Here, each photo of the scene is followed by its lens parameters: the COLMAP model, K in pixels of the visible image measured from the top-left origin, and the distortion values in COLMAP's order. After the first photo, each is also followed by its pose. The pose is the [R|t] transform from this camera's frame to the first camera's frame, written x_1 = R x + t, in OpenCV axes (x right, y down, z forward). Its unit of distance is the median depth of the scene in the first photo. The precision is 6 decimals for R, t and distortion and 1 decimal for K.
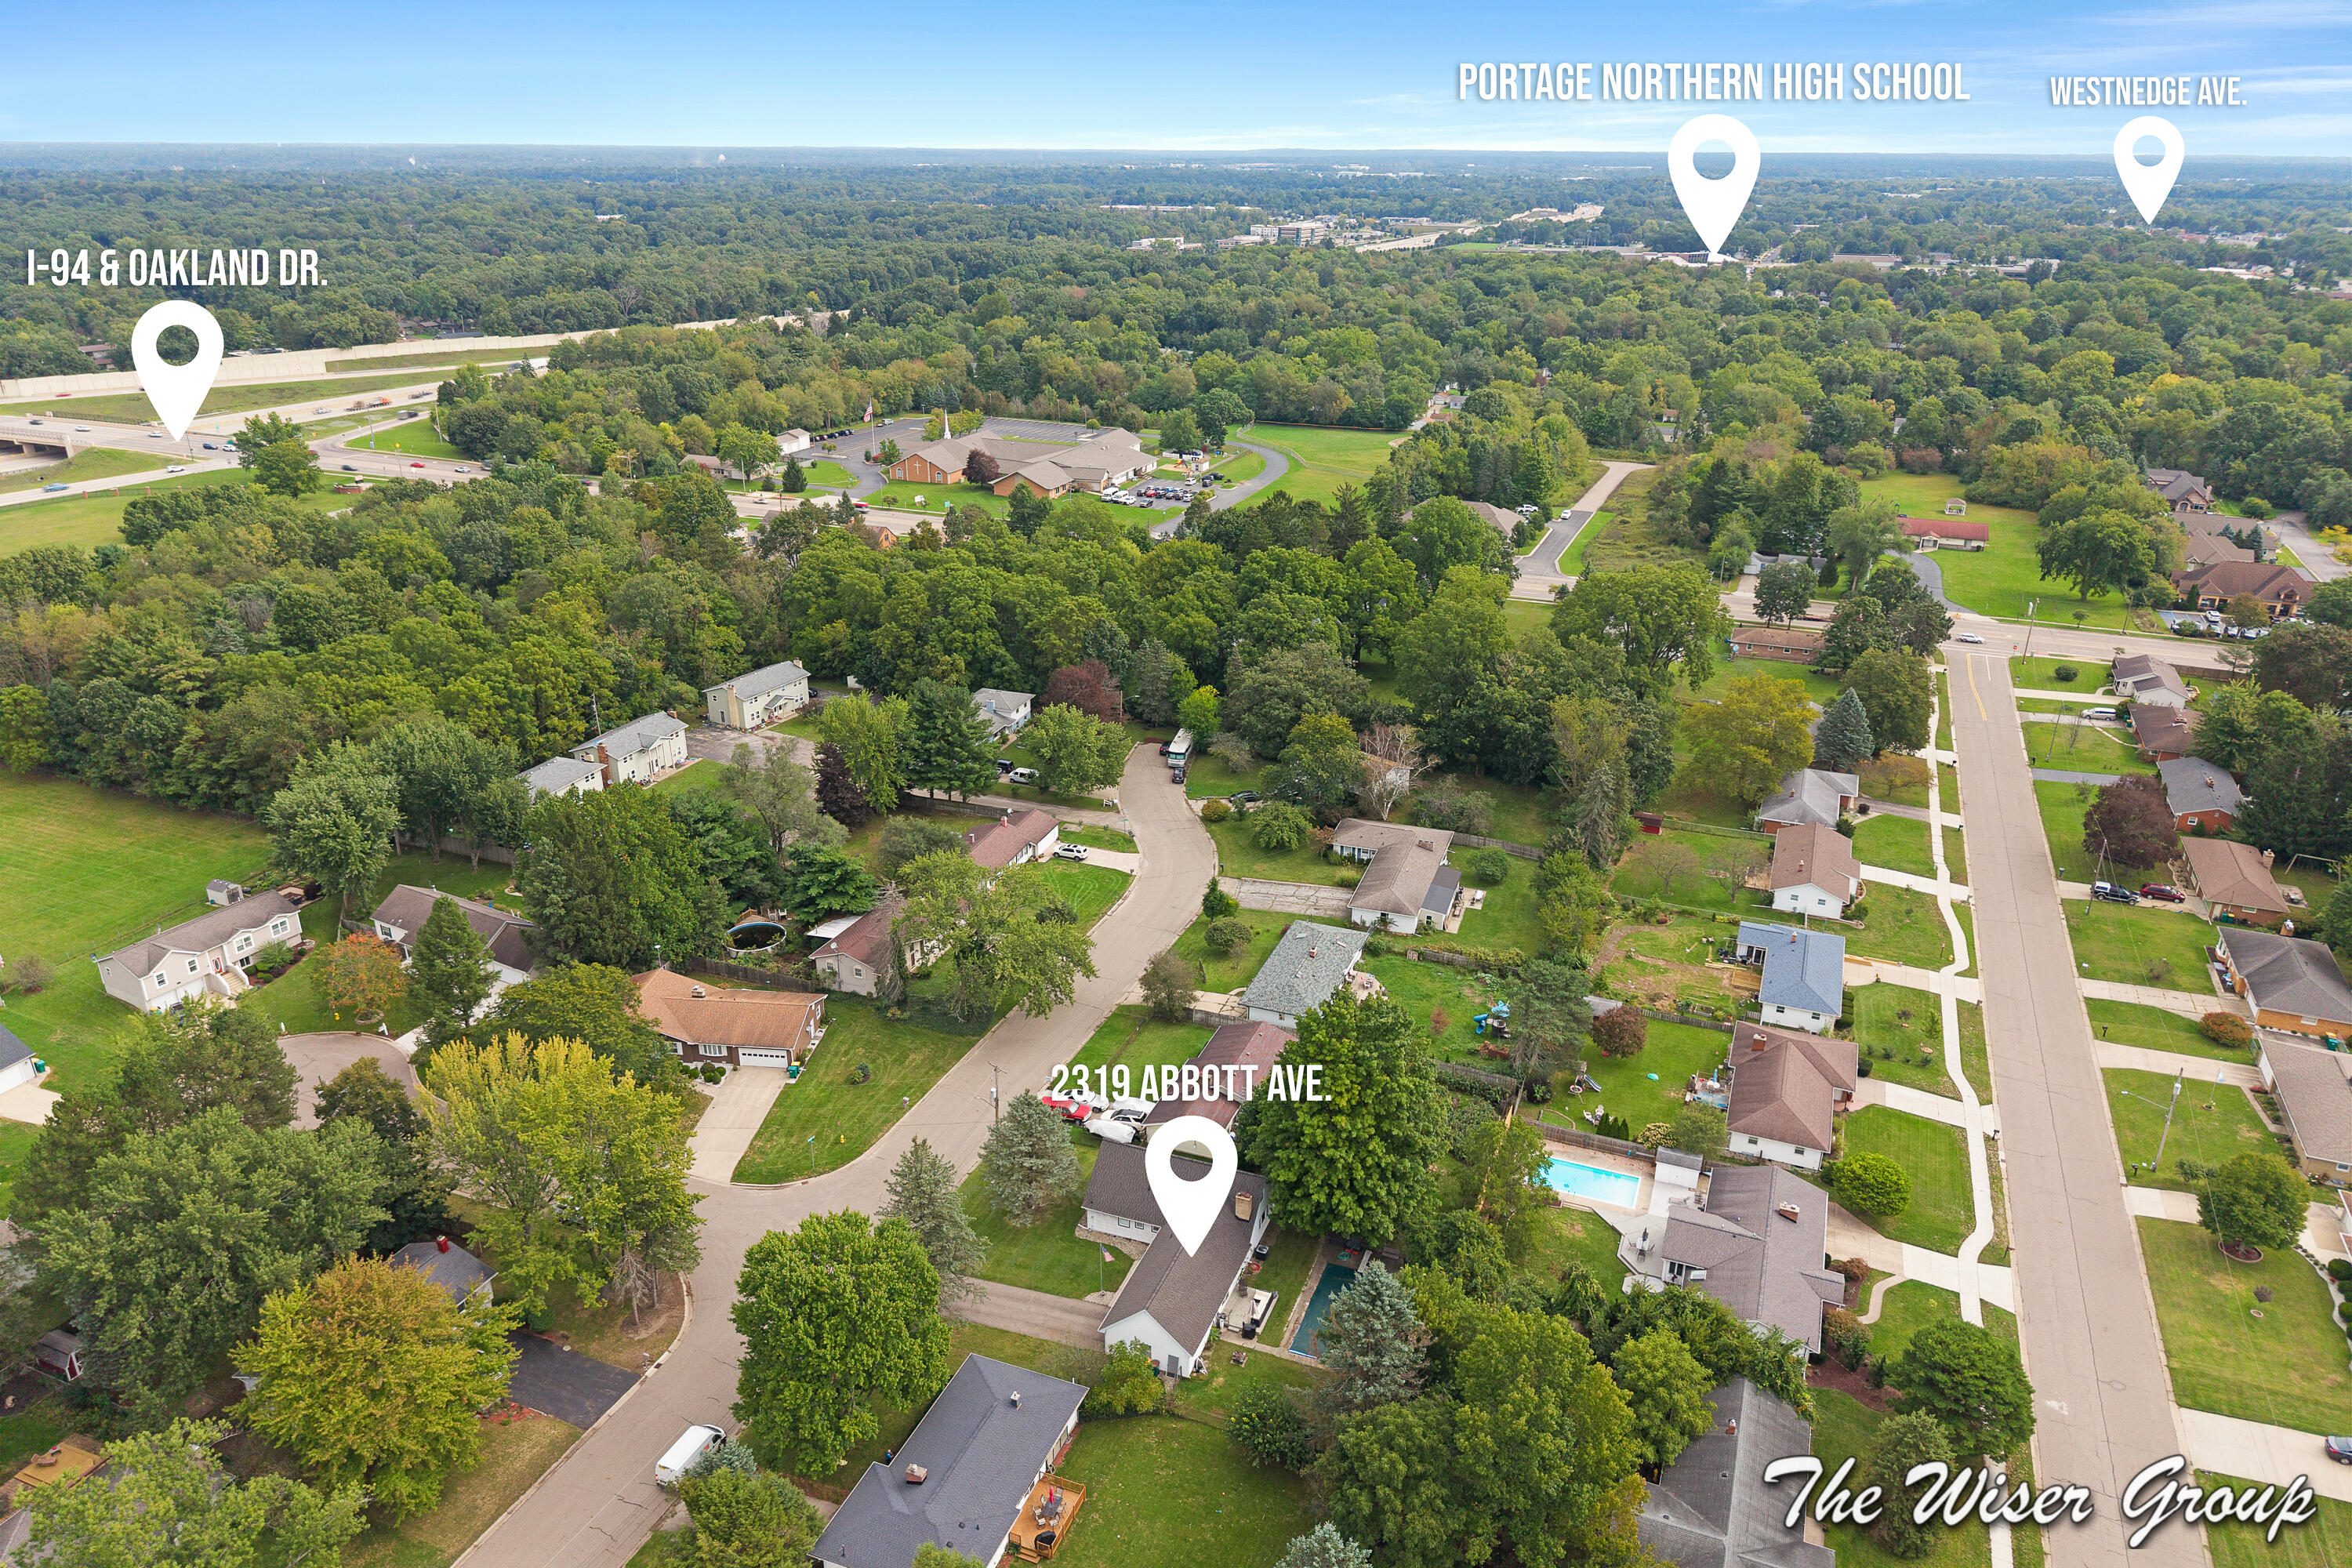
lens RADIAL K [[1562.2, 0, 1181.6], [0, 1562.2, 793.3], [0, 0, 1]] dist [0.034080, -0.041118]
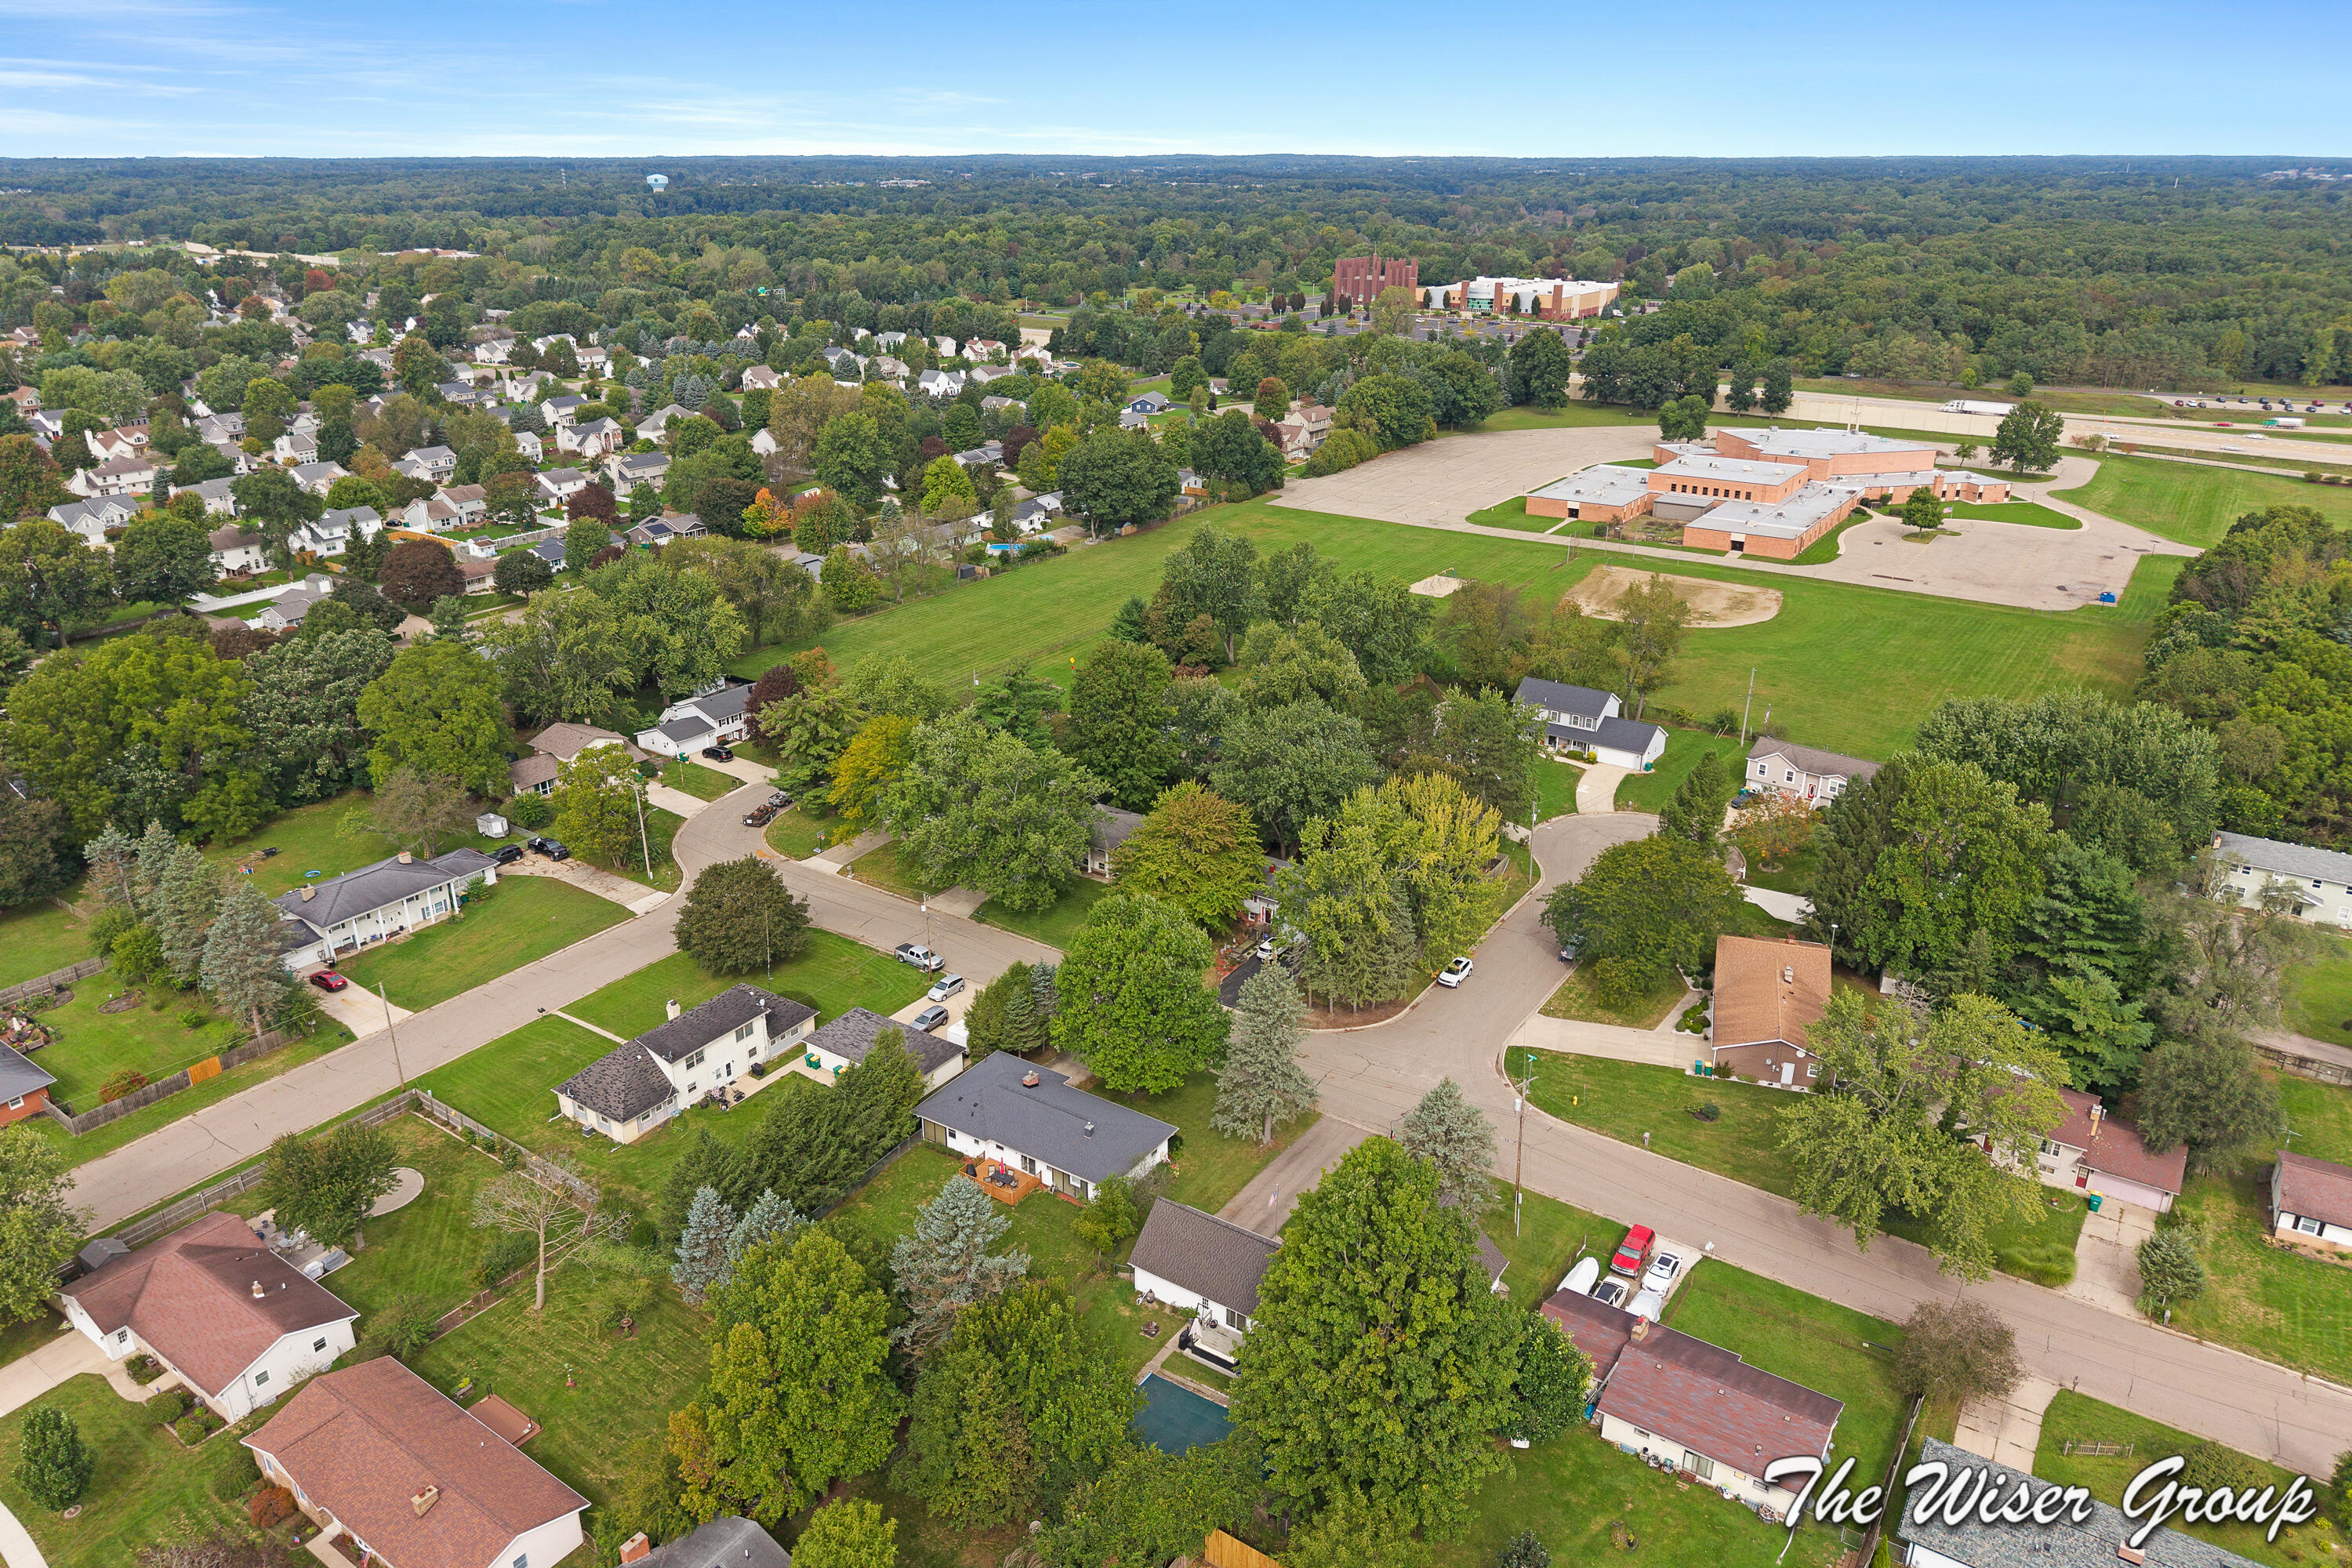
lens RADIAL K [[1562.2, 0, 1172.9], [0, 1562.2, 794.5], [0, 0, 1]] dist [0.034080, -0.041118]
pose [[-0.217630, 0.362172, -0.906349, 0.421724], [-0.372576, 0.827462, 0.420111, -0.158653], [0.902122, 0.429113, -0.045144, 0.523147]]
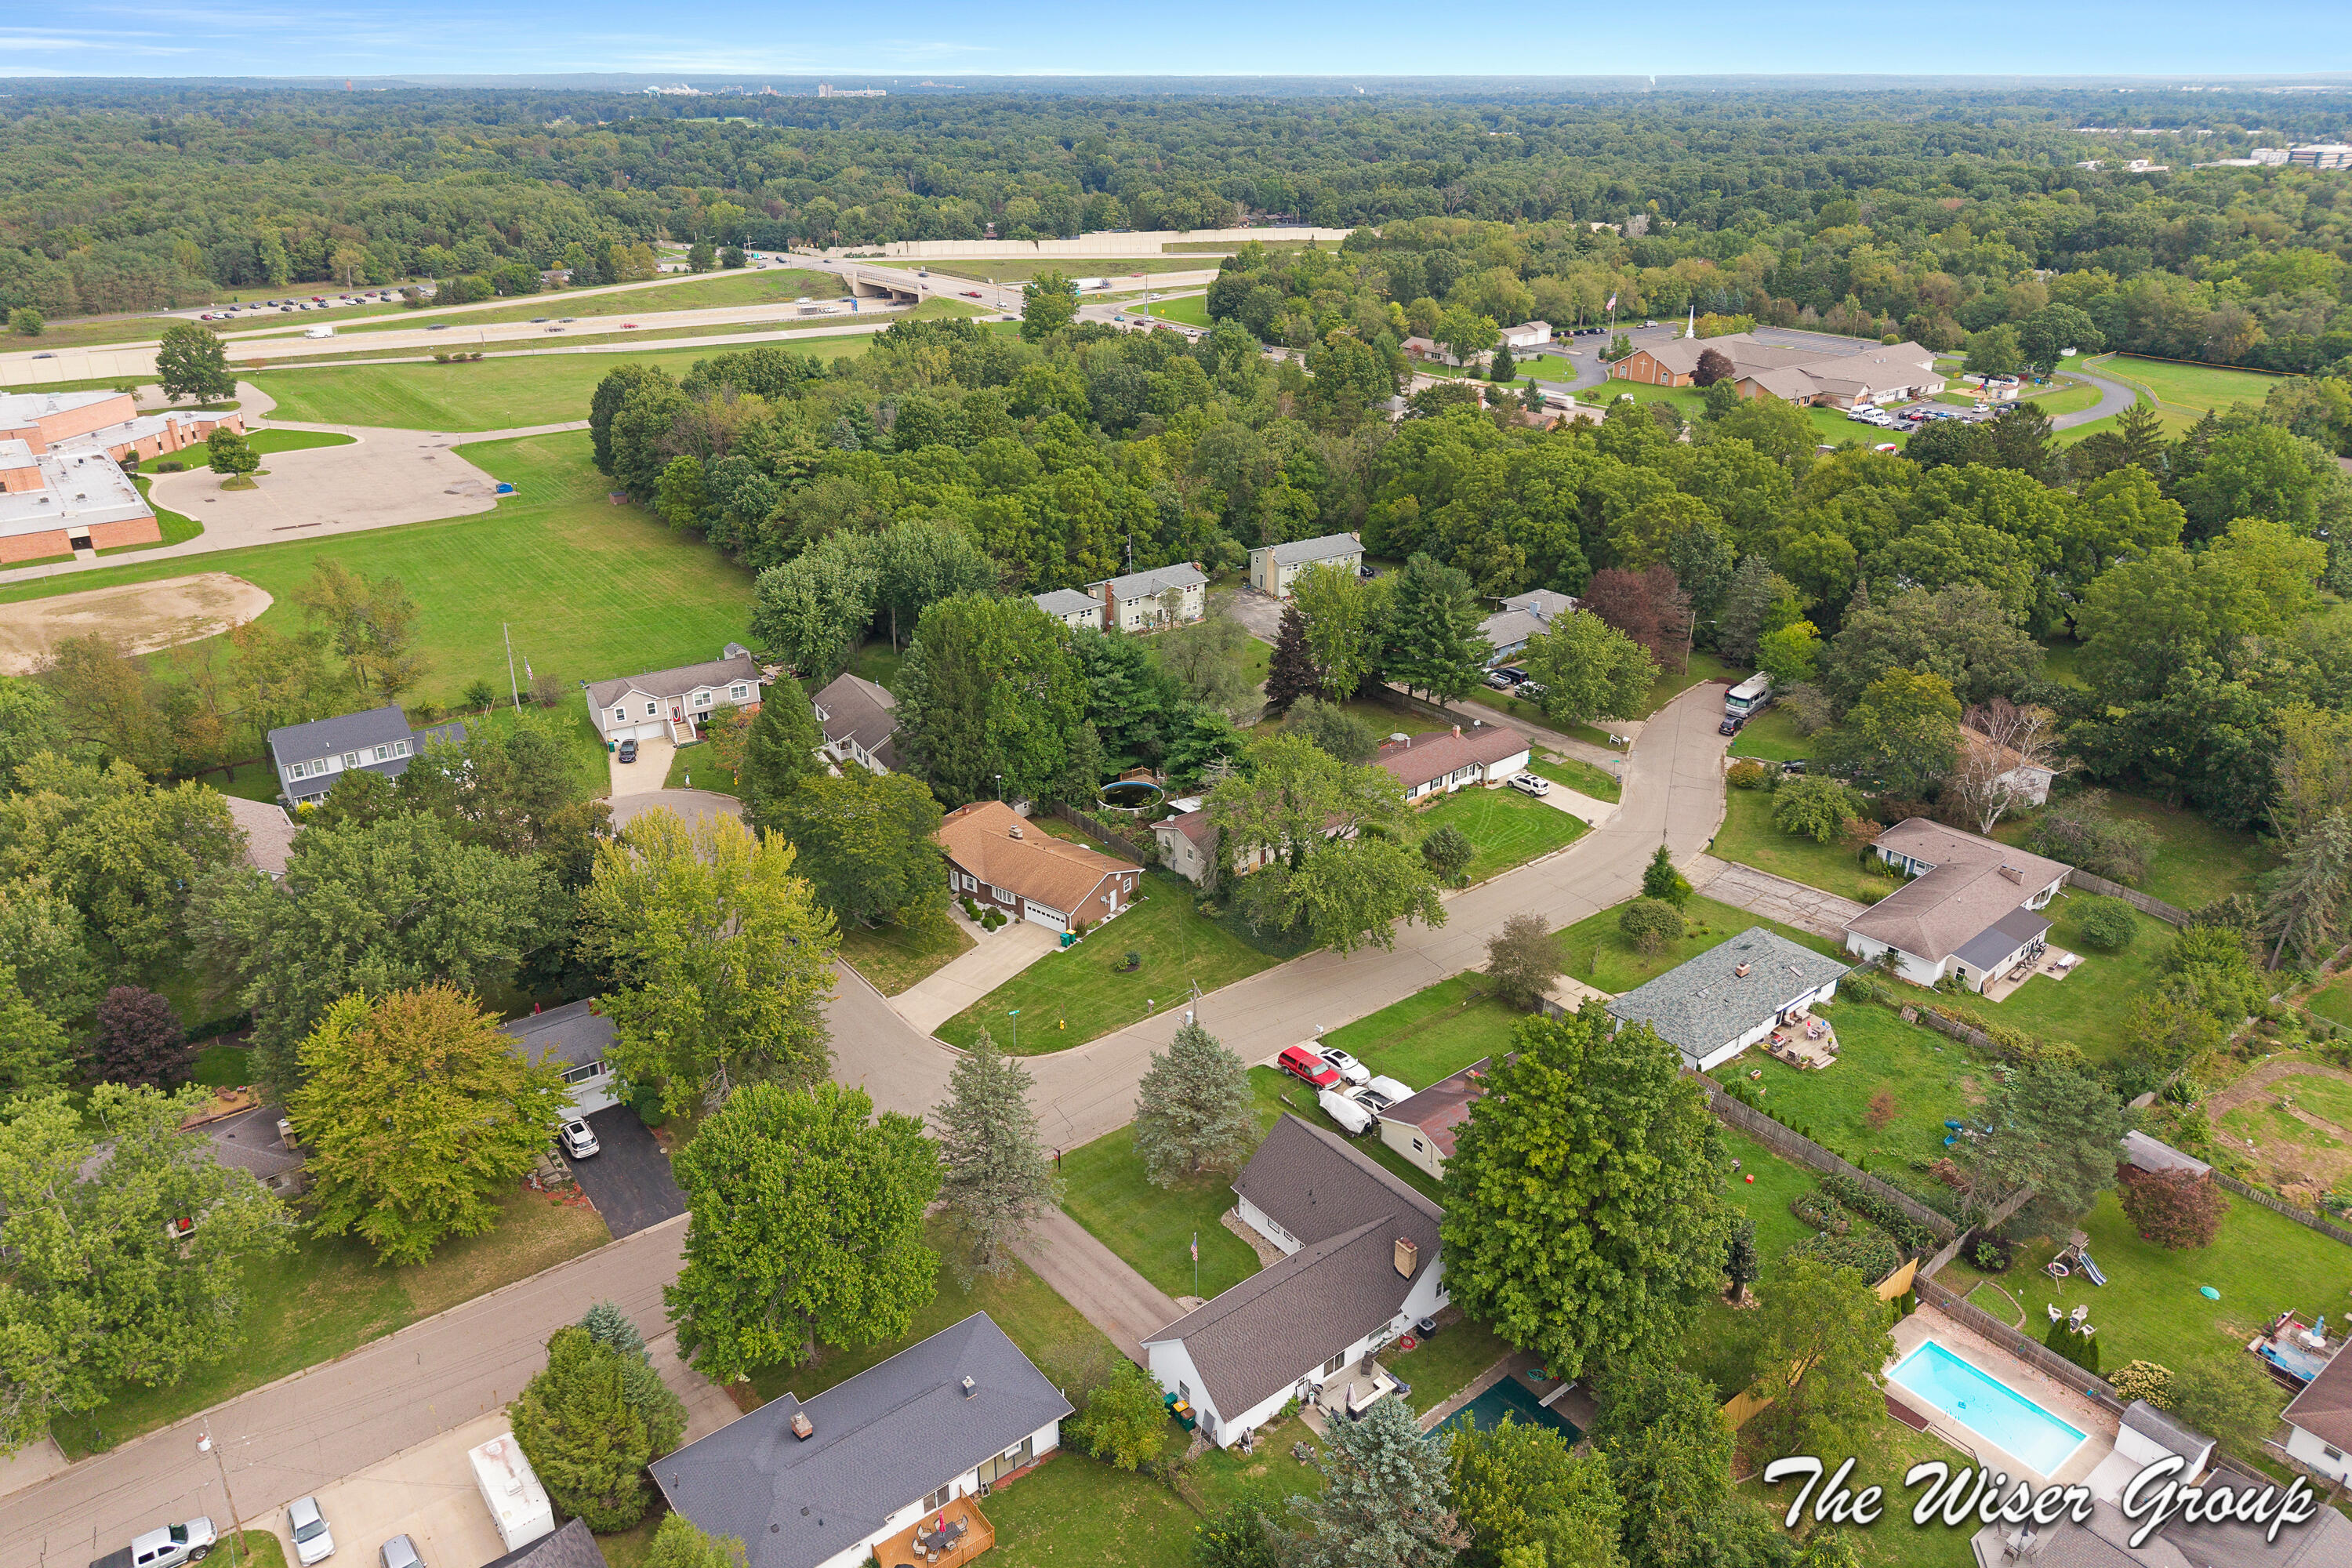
lens RADIAL K [[1562.2, 0, 1179.8], [0, 1562.2, 797.7], [0, 0, 1]] dist [0.034080, -0.041118]
pose [[0.859853, 0.206072, -0.467106, 0.150372], [-0.186984, 0.978462, 0.087464, 0.007100], [0.475069, 0.012135, 0.879865, 0.189559]]
